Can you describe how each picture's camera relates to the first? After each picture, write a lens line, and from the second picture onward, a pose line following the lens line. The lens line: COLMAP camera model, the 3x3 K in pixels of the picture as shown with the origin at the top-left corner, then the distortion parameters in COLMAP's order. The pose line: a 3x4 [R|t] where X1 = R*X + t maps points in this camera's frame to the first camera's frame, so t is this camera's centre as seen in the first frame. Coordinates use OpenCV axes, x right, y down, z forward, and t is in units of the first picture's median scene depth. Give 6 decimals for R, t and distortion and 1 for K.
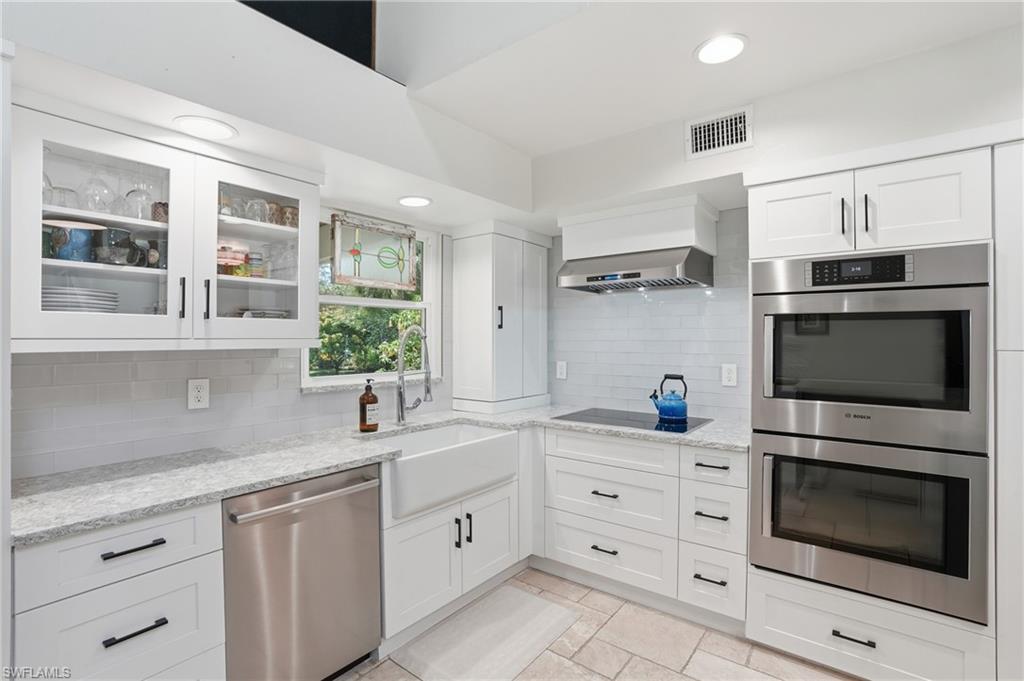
lens RADIAL K [[483.6, 0, 517.1], [0, 483.6, 339.8], [0, 0, 1]] dist [-0.019368, 0.005202]
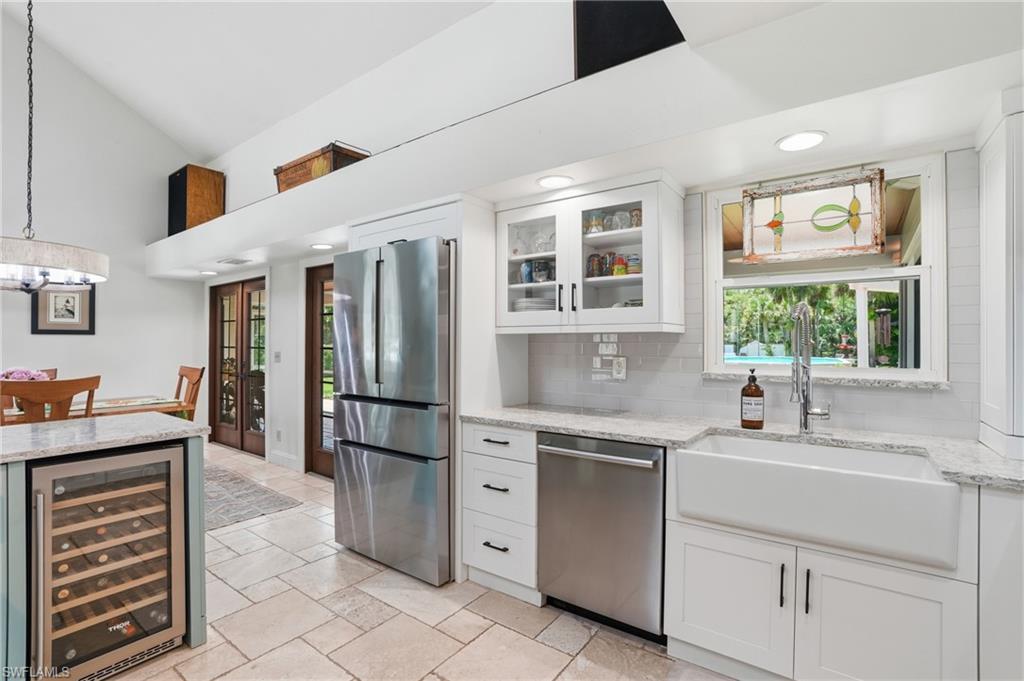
lens RADIAL K [[483.6, 0, 520.9], [0, 483.6, 344.8], [0, 0, 1]] dist [-0.019368, 0.005202]
pose [[0.050932, 0.002444, -0.998699, 0.637004], [-0.004078, 0.999989, 0.002239, 0.044465], [0.998694, 0.003959, 0.050942, 0.629646]]
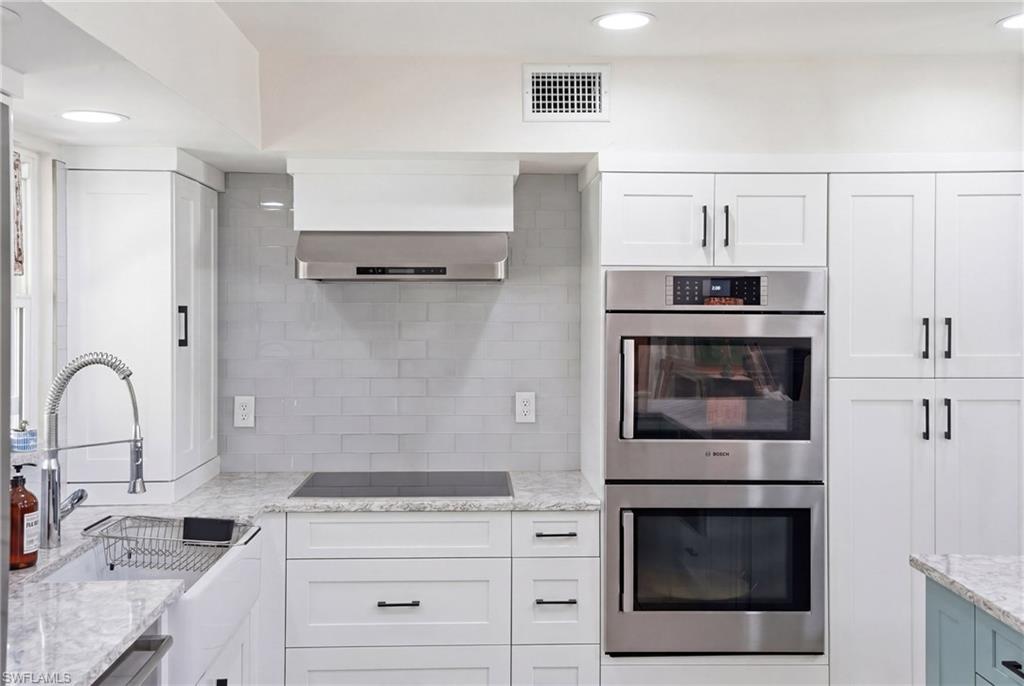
lens RADIAL K [[980.2, 0, 518.1], [0, 980.2, 319.2], [0, 0, 1]] dist [0.041543, 0.000000]
pose [[0.778153, -0.004313, 0.628059, -0.632884], [-0.001790, 0.999957, 0.009085, -0.093228], [-0.628072, -0.008194, 0.778112, -0.161253]]
